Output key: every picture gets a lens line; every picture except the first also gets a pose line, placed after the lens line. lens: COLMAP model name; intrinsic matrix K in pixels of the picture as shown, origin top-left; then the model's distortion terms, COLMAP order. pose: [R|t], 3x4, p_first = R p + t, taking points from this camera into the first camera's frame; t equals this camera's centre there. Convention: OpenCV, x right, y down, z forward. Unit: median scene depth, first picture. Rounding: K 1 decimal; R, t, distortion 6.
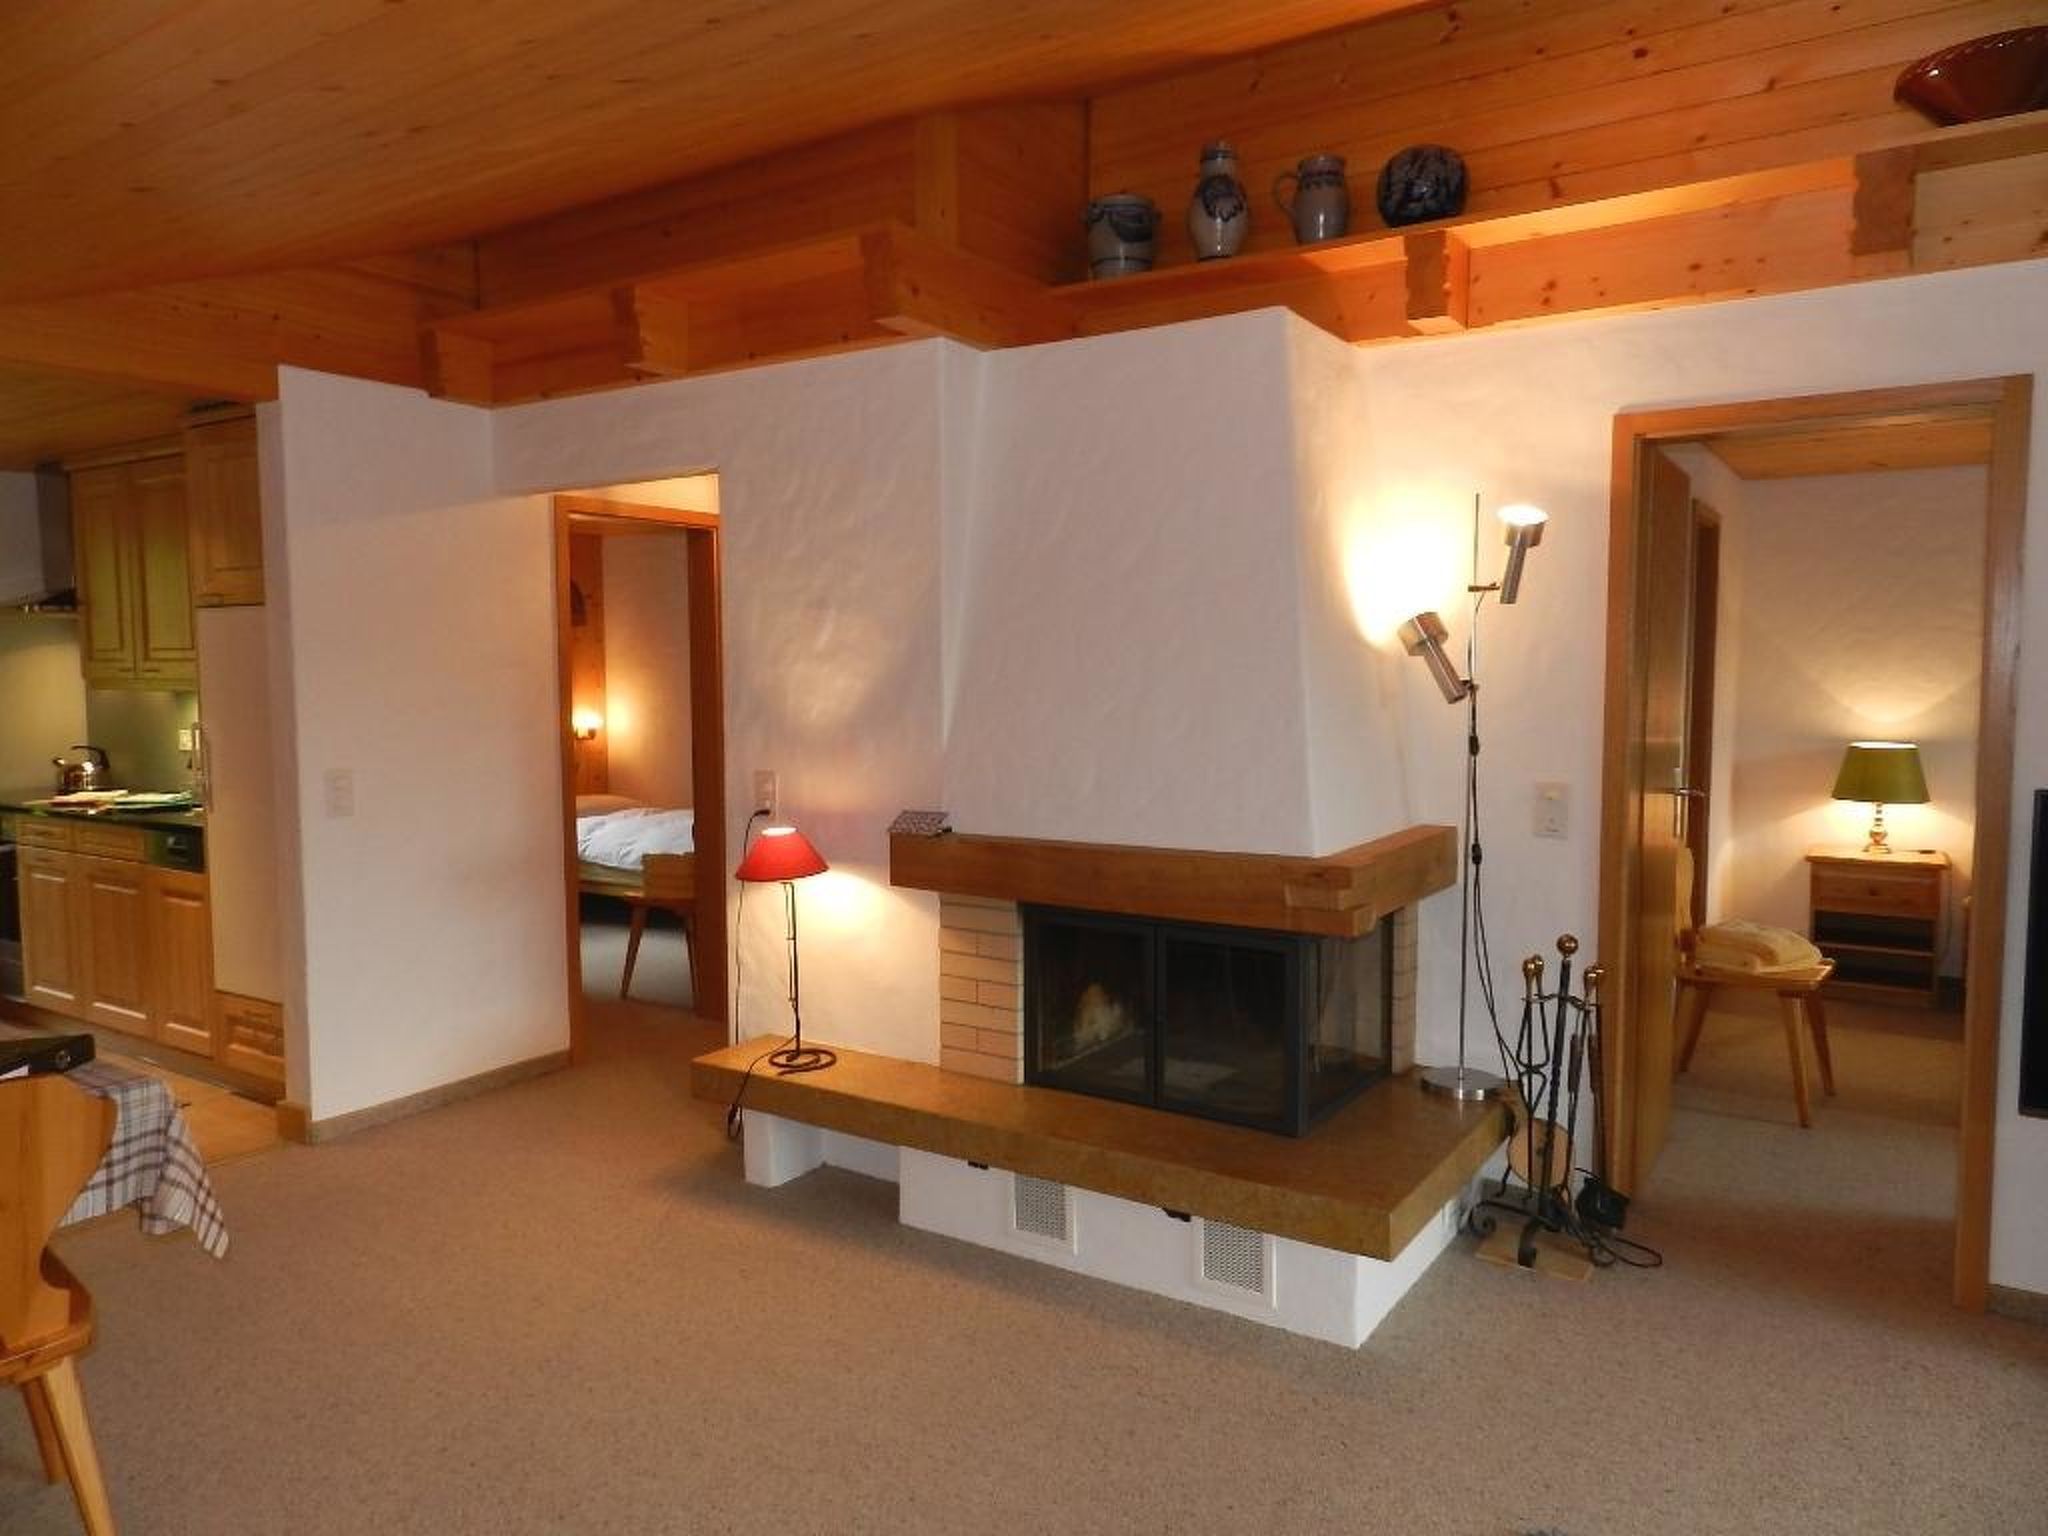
lens RADIAL K [[1381.6, 0, 1019.4], [0, 1381.6, 766.6], [0, 0, 1]] dist [0.019361, -0.003119]
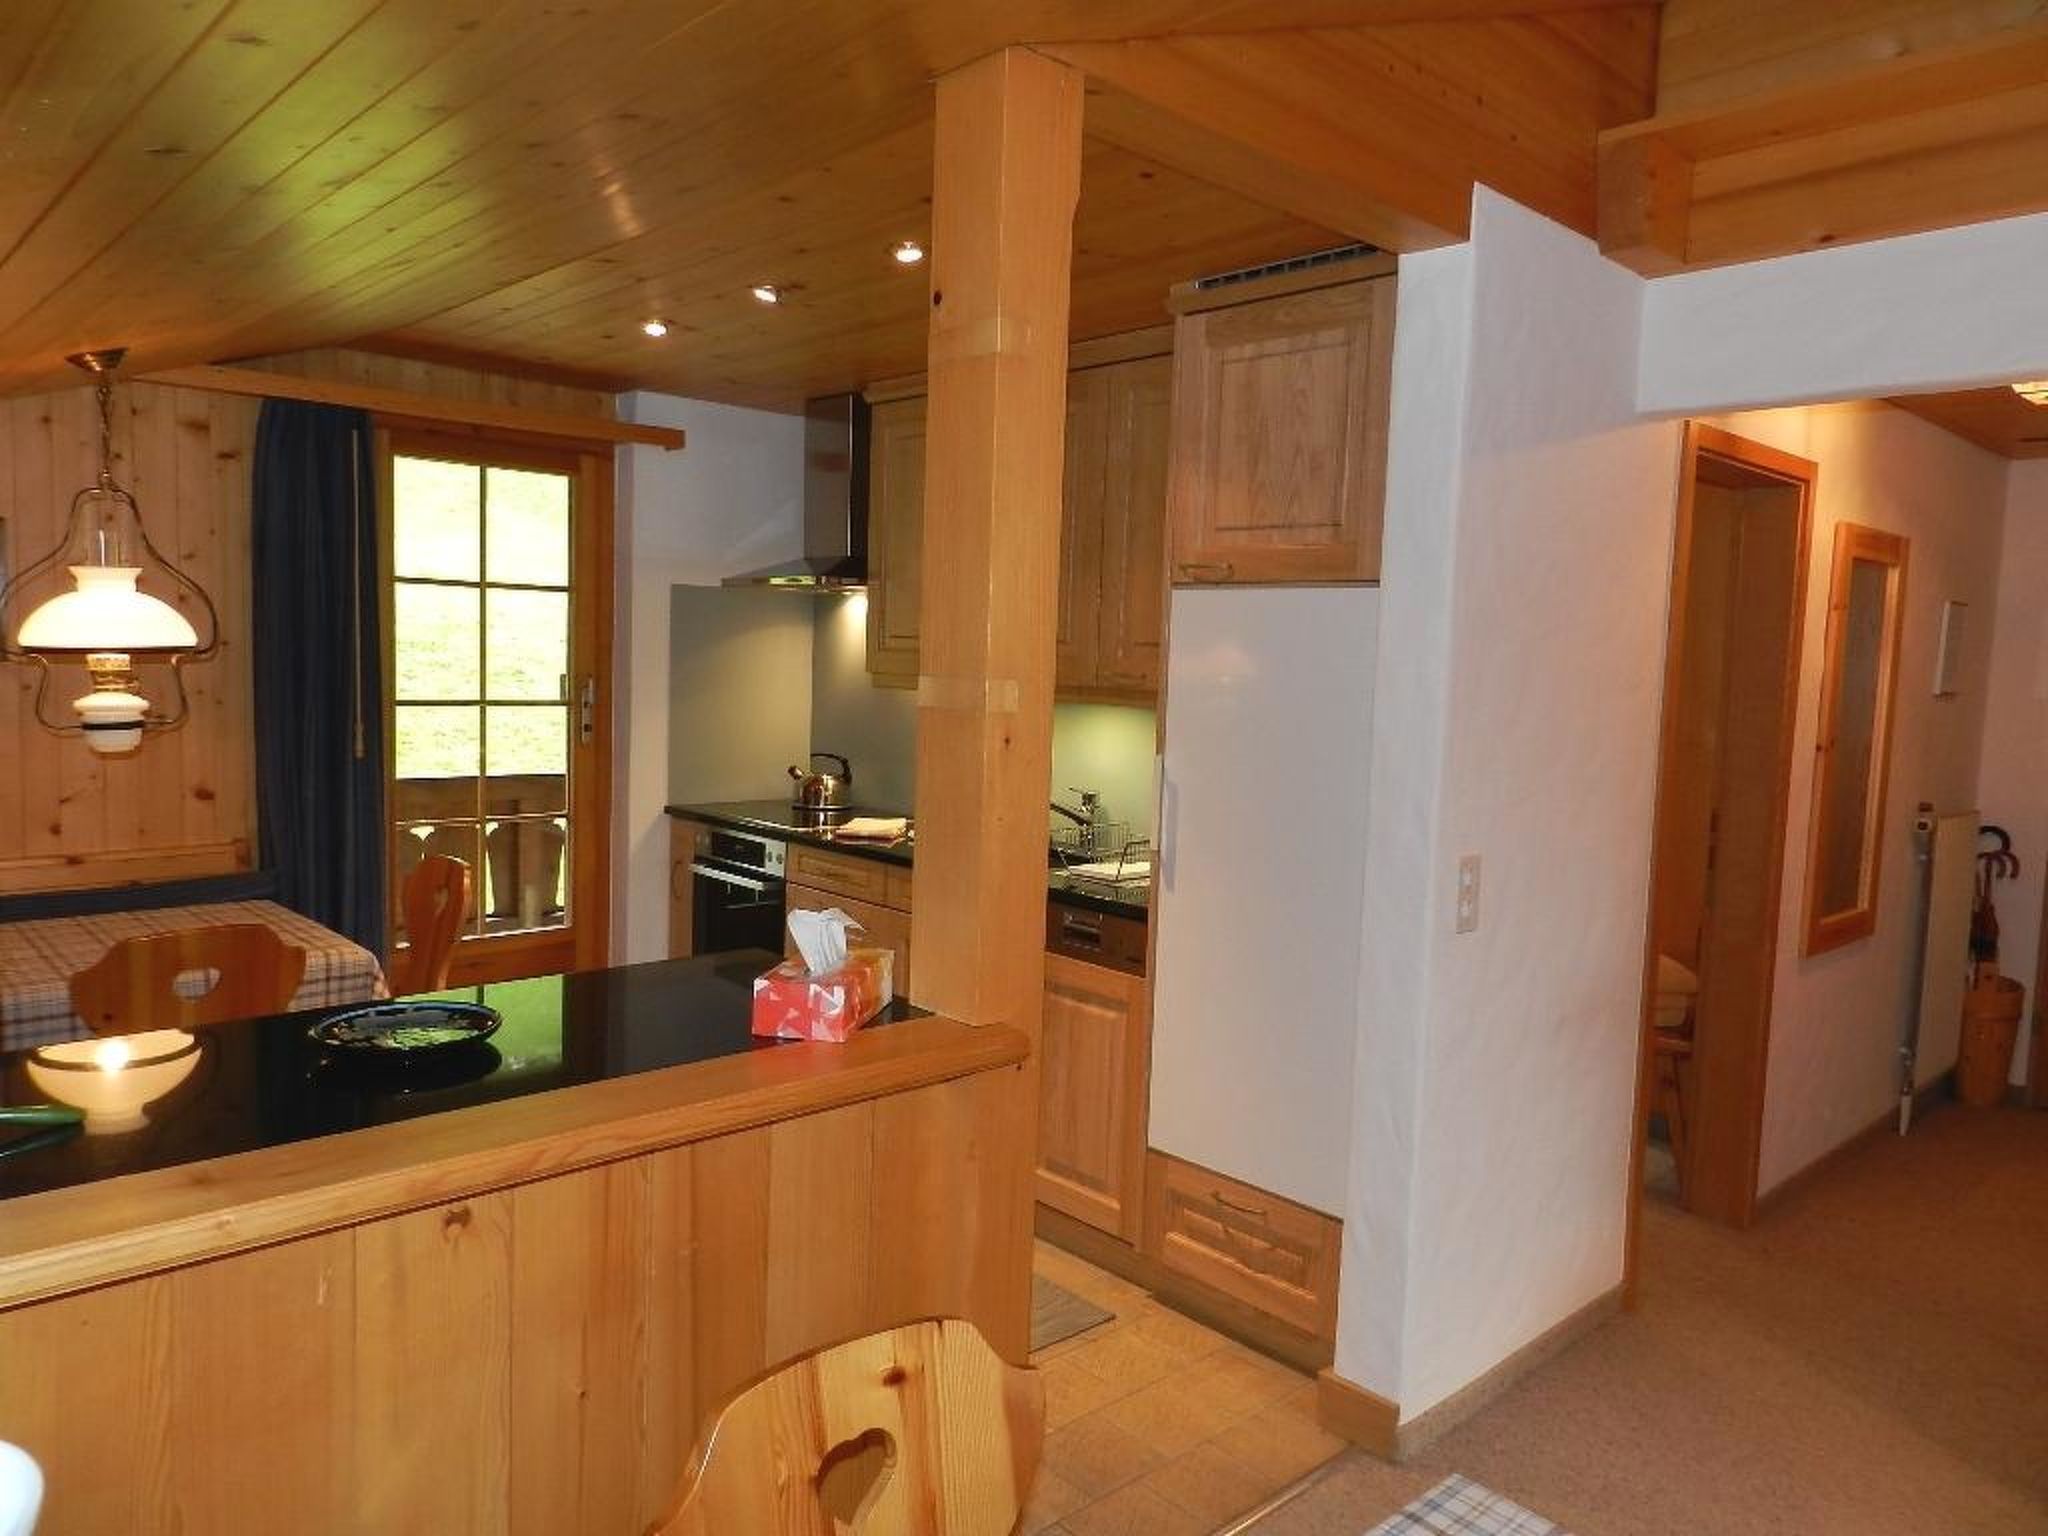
lens RADIAL K [[1381.6, 0, 1024.6], [0, 1381.6, 772.5], [0, 0, 1]] dist [0.019361, -0.003119]
pose [[0.971884, 0.061531, -0.227280, -0.480200], [-0.060345, 0.998103, 0.012168, -0.026474], [0.227598, 0.001890, 0.973753, 0.317810]]
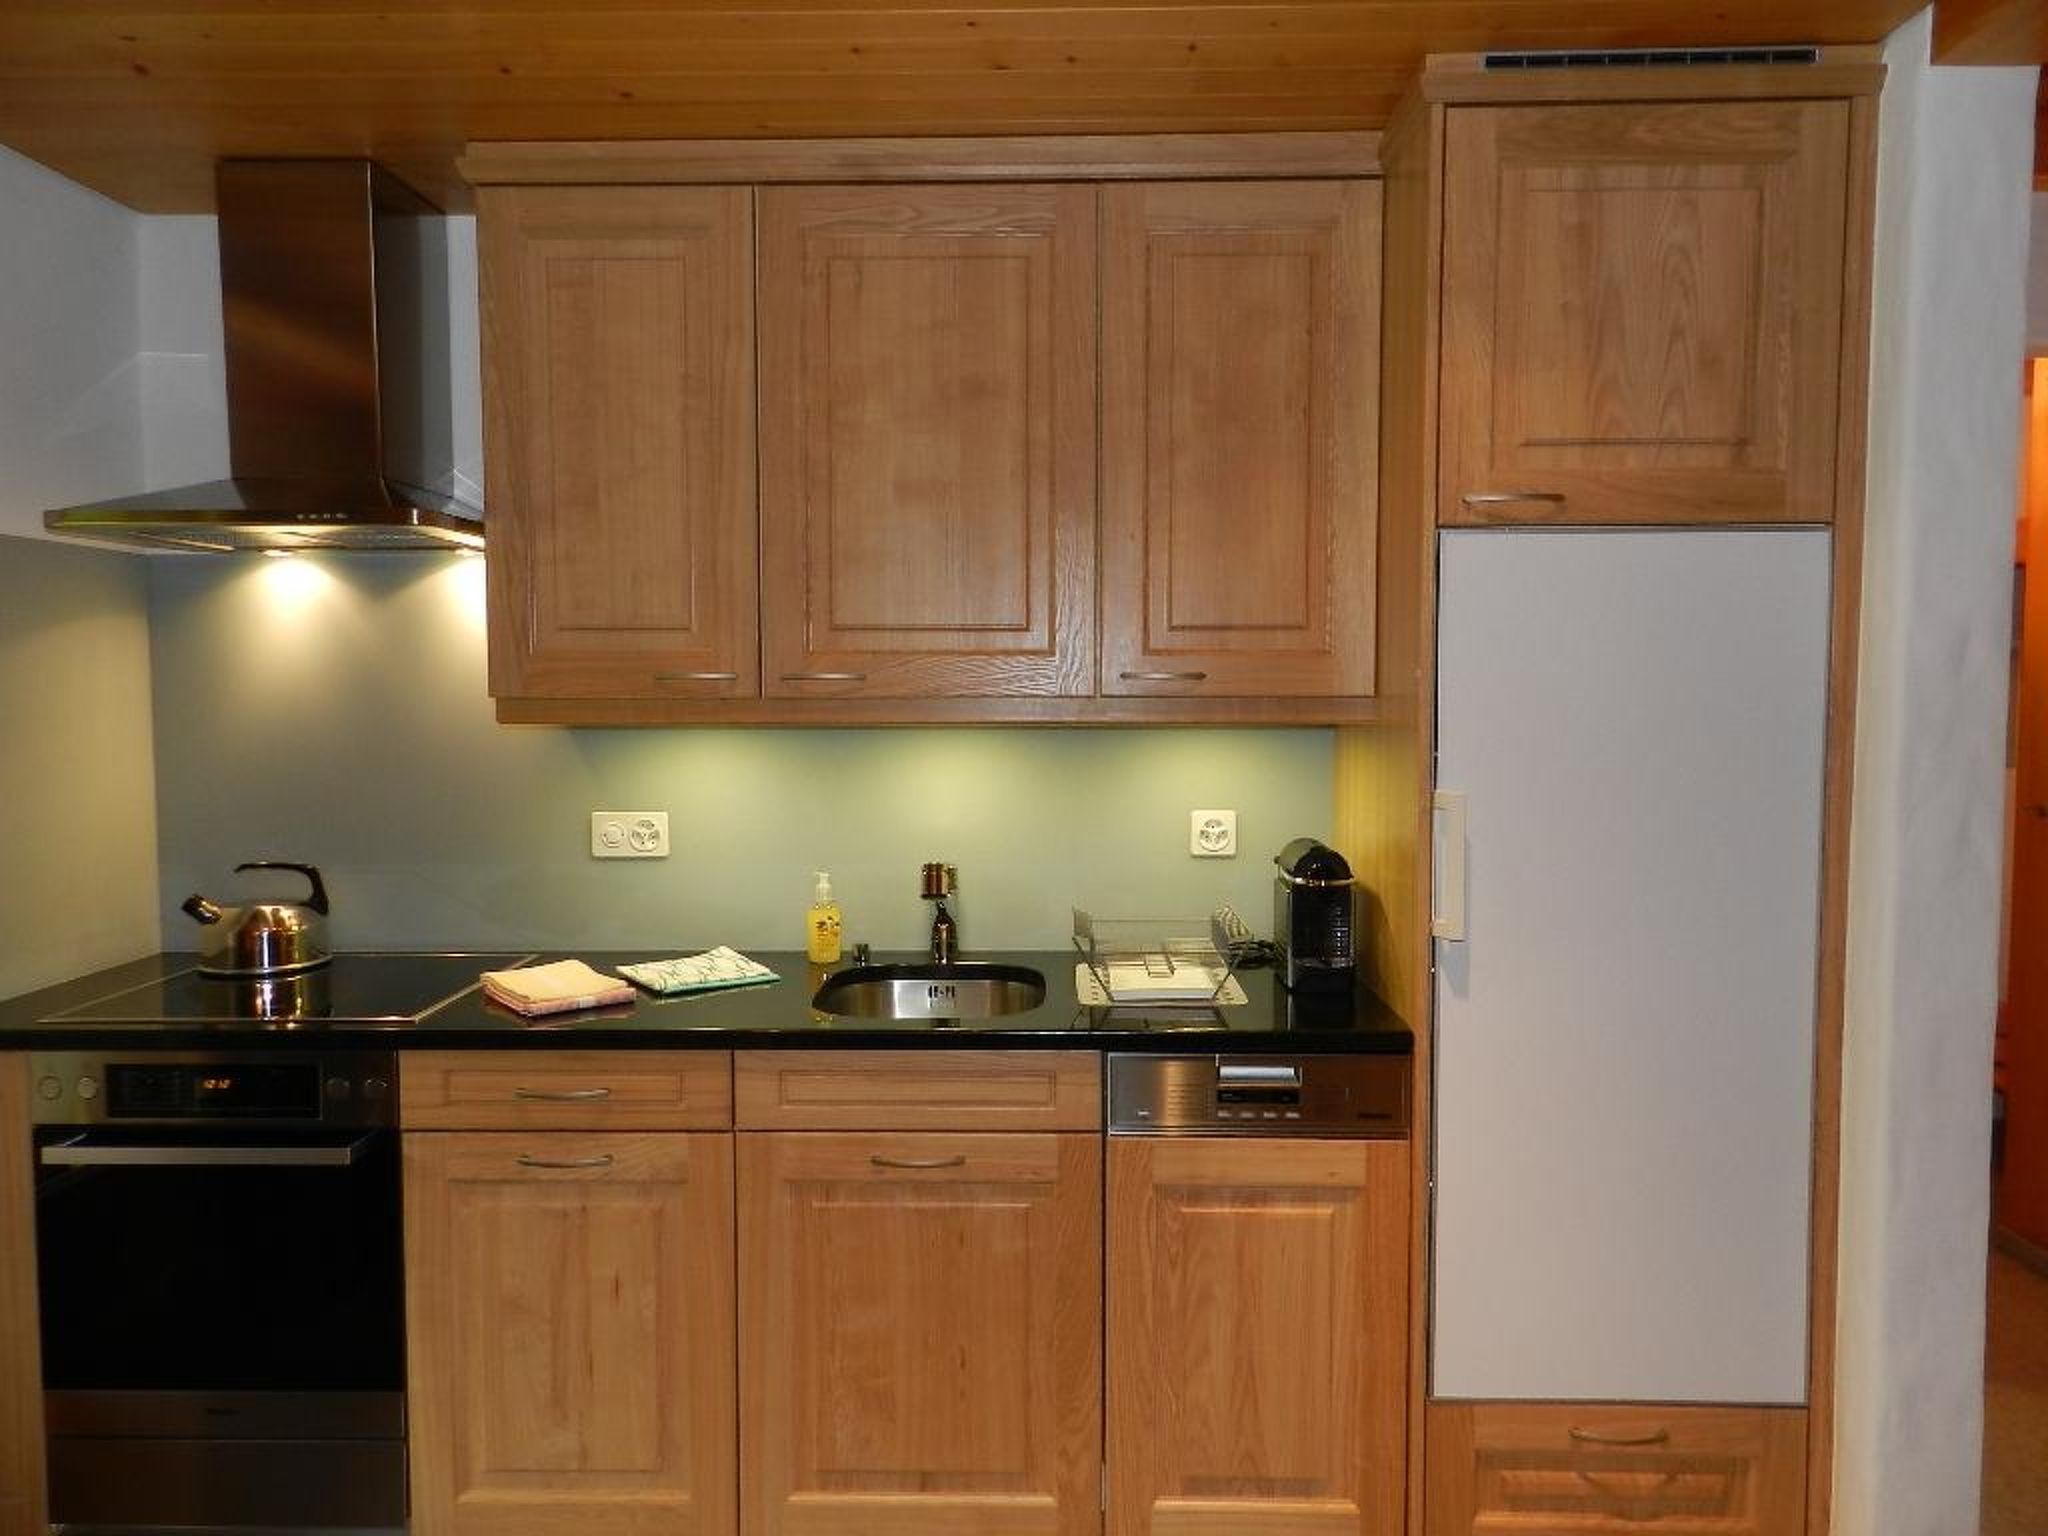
lens RADIAL K [[1381.6, 0, 1025.6], [0, 1381.6, 764.3], [0, 0, 1]] dist [0.019361, -0.003119]
pose [[0.849423, -0.030245, 0.526844, -0.886065], [0.040376, 0.999155, -0.007739, -0.040678], [-0.526165, 0.027846, 0.849927, 0.669774]]
